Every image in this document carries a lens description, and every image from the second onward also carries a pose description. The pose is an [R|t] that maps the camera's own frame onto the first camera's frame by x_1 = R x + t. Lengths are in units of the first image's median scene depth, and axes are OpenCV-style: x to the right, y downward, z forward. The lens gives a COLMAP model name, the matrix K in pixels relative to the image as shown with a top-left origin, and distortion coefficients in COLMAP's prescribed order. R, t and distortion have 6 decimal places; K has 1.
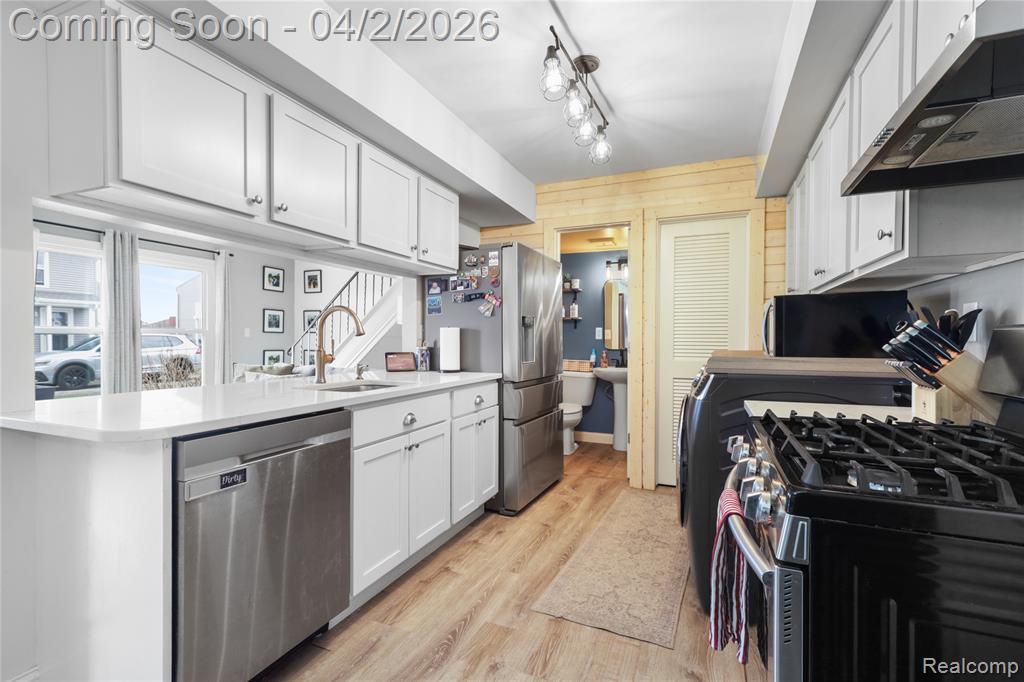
lens RADIAL K [[464.9, 0, 514.1], [0, 464.9, 346.3], [0, 0, 1]] dist [0.008524, 0.000117]
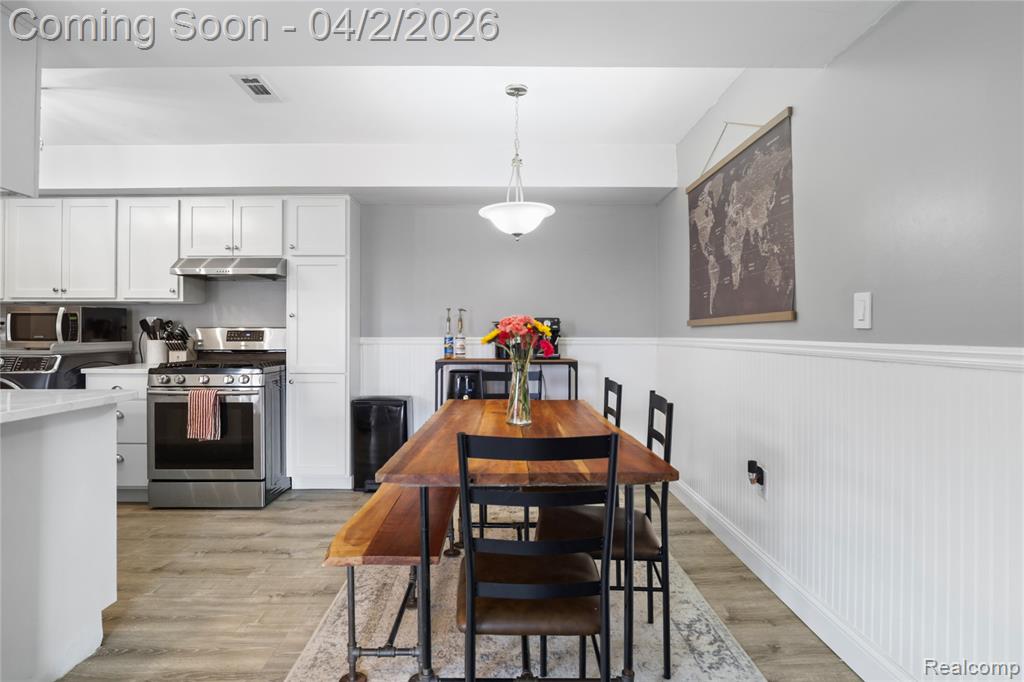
lens RADIAL K [[522.7, 0, 512.6], [0, 522.7, 335.2], [0, 0, 1]] dist [-0.037243, 0.000550]
pose [[-0.406125, -0.008956, 0.913774, -1.017866], [0.012022, 0.999813, 0.015142, -0.007549], [-0.913739, 0.017135, -0.405941, 0.185105]]
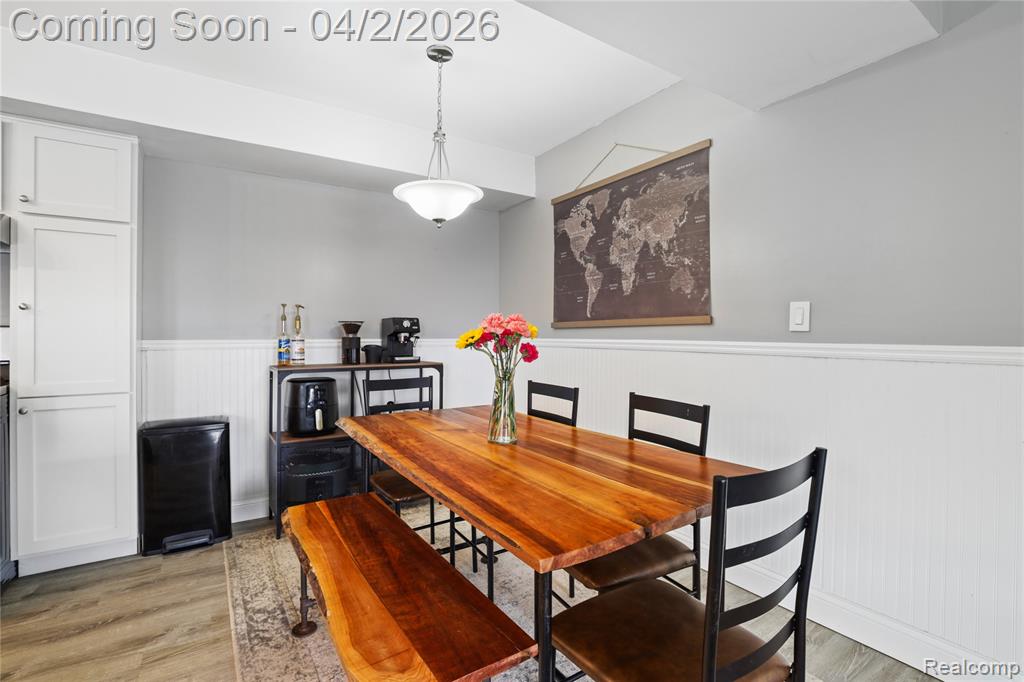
lens RADIAL K [[467.4, 0, 515.0], [0, 467.4, 338.2], [0, 0, 1]] dist [-0.038172, 0.008686]
pose [[-0.838584, -0.010229, 0.544676, -0.701344], [0.003482, 0.999703, 0.024135, -0.008365], [-0.544761, 0.022136, -0.838299, 0.321174]]
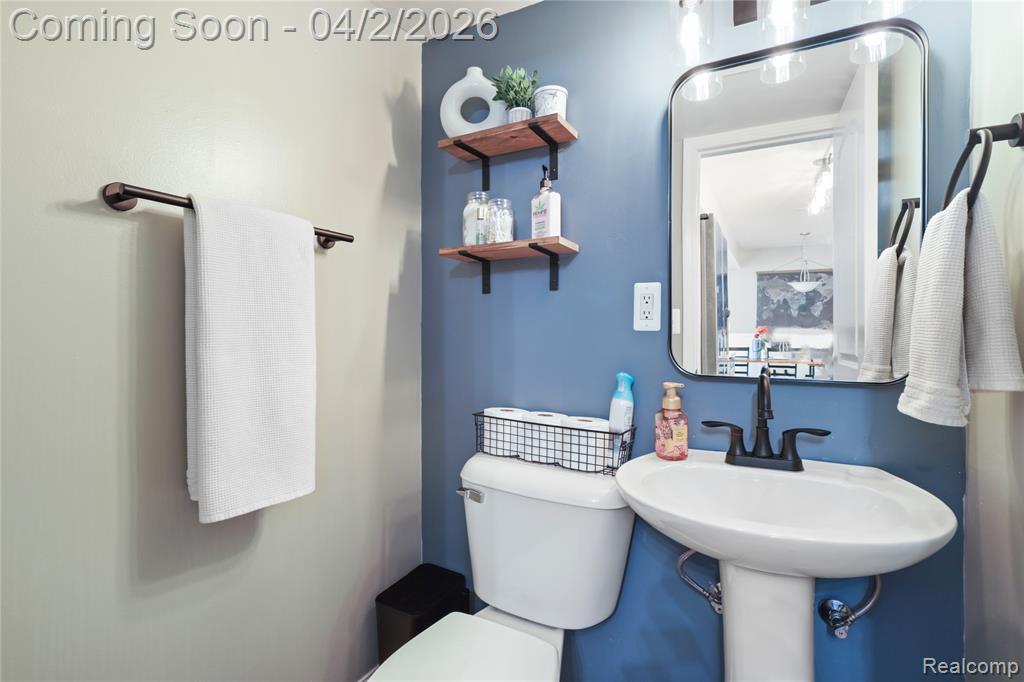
lens RADIAL K [[482.0, 0, 512.0], [0, 482.0, 341.0], [0, 0, 1]] dist [-0.019107, -0.000005]
pose [[0.995931, 0.002181, -0.090092, 0.215262], [-0.003368, 0.999909, -0.013029, -0.010380], [0.090055, 0.013280, 0.995848, 1.187807]]
